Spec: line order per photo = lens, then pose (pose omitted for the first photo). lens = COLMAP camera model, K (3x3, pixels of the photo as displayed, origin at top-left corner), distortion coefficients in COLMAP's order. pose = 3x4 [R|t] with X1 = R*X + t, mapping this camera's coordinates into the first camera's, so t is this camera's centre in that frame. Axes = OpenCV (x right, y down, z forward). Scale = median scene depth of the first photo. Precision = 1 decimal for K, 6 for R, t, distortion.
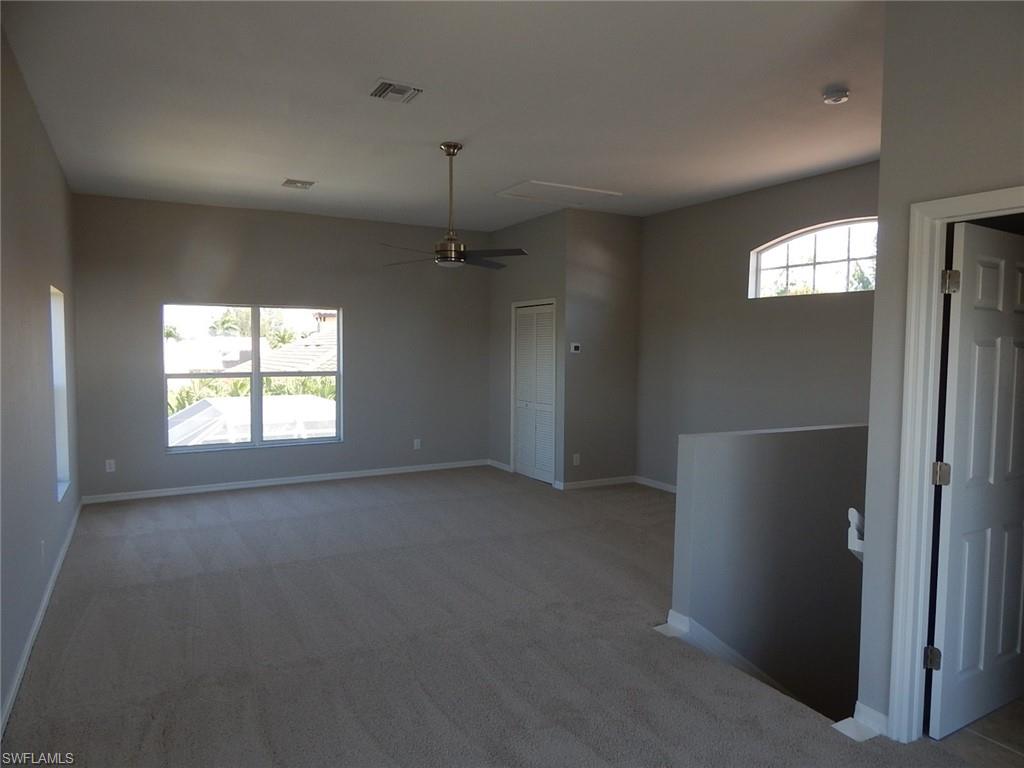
lens RADIAL K [[672.7, 0, 512.6], [0, 672.7, 384.8], [0, 0, 1]] dist [0.010335, -0.017356]
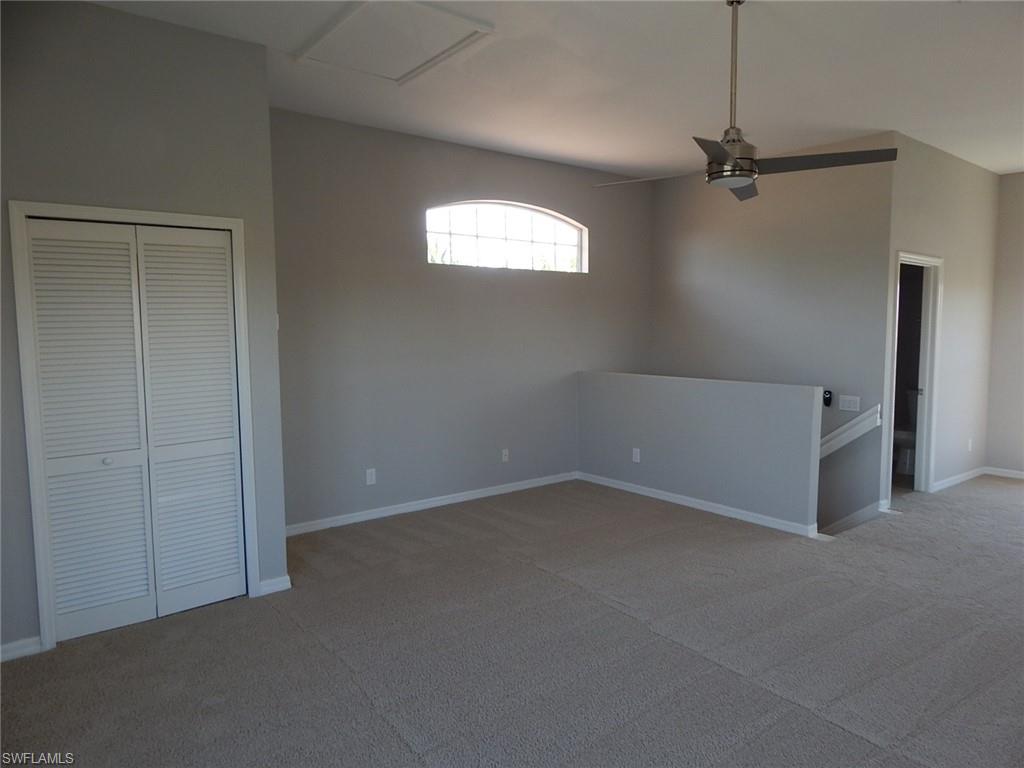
lens RADIAL K [[672.7, 0, 512.2], [0, 672.7, 382.8], [0, 0, 1]] dist [0.010335, -0.017356]
pose [[-0.167510, -0.090586, 0.981700, -0.461359], [0.070071, 0.992157, 0.103507, -0.047530], [-0.983377, 0.086127, -0.159849, 0.891346]]
